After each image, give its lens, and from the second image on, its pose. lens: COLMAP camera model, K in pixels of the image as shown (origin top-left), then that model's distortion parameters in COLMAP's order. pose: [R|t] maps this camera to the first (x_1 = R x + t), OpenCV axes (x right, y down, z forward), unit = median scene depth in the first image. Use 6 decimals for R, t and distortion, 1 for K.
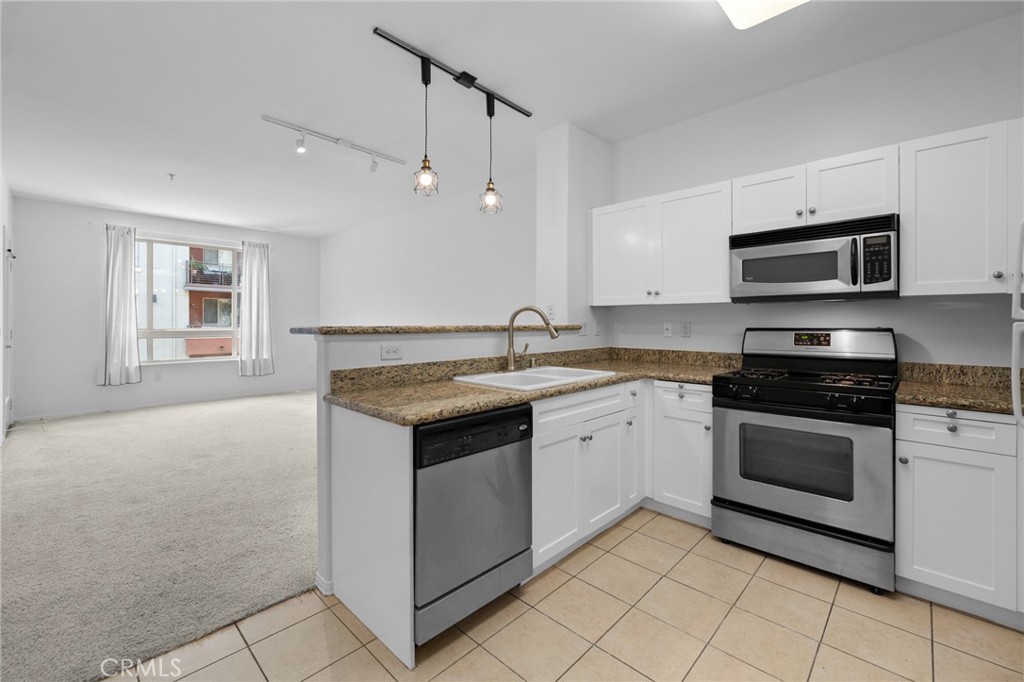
lens RADIAL K [[428.7, 0, 509.2], [0, 428.7, 324.0], [0, 0, 1]] dist [0.000193, -0.000280]
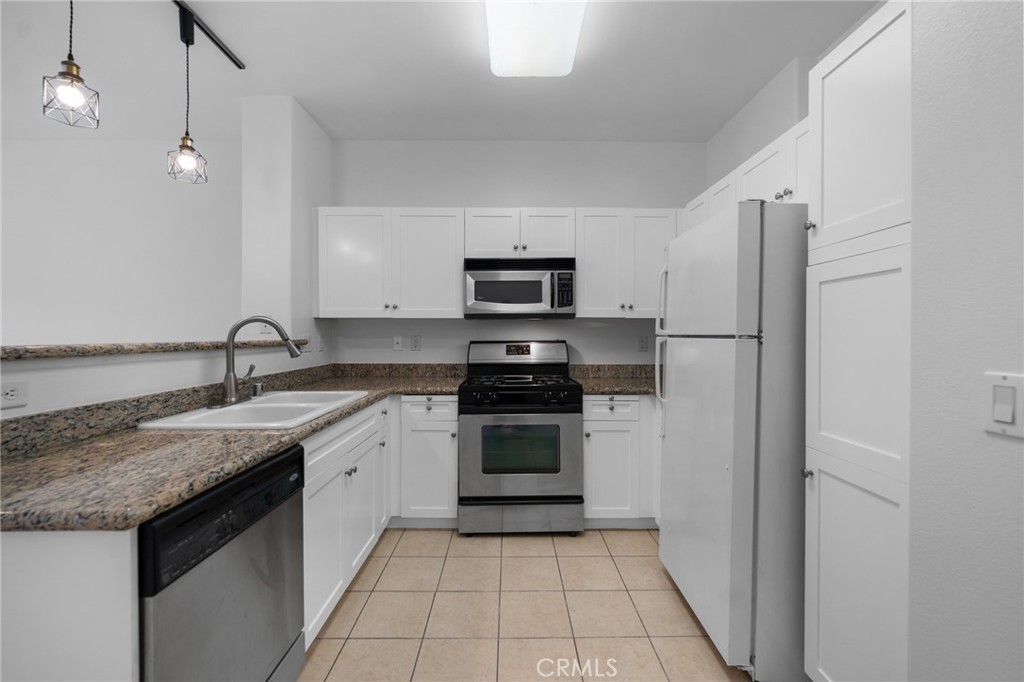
lens RADIAL K [[411.3, 0, 512.0], [0, 411.3, 337.5], [0, 0, 1]] dist [-0.000448, -0.000136]
pose [[0.713914, -0.005115, 0.700215, -0.152180], [0.003190, 0.999987, 0.004052, -0.004898], [-0.700226, -0.000659, 0.713921, 0.164550]]
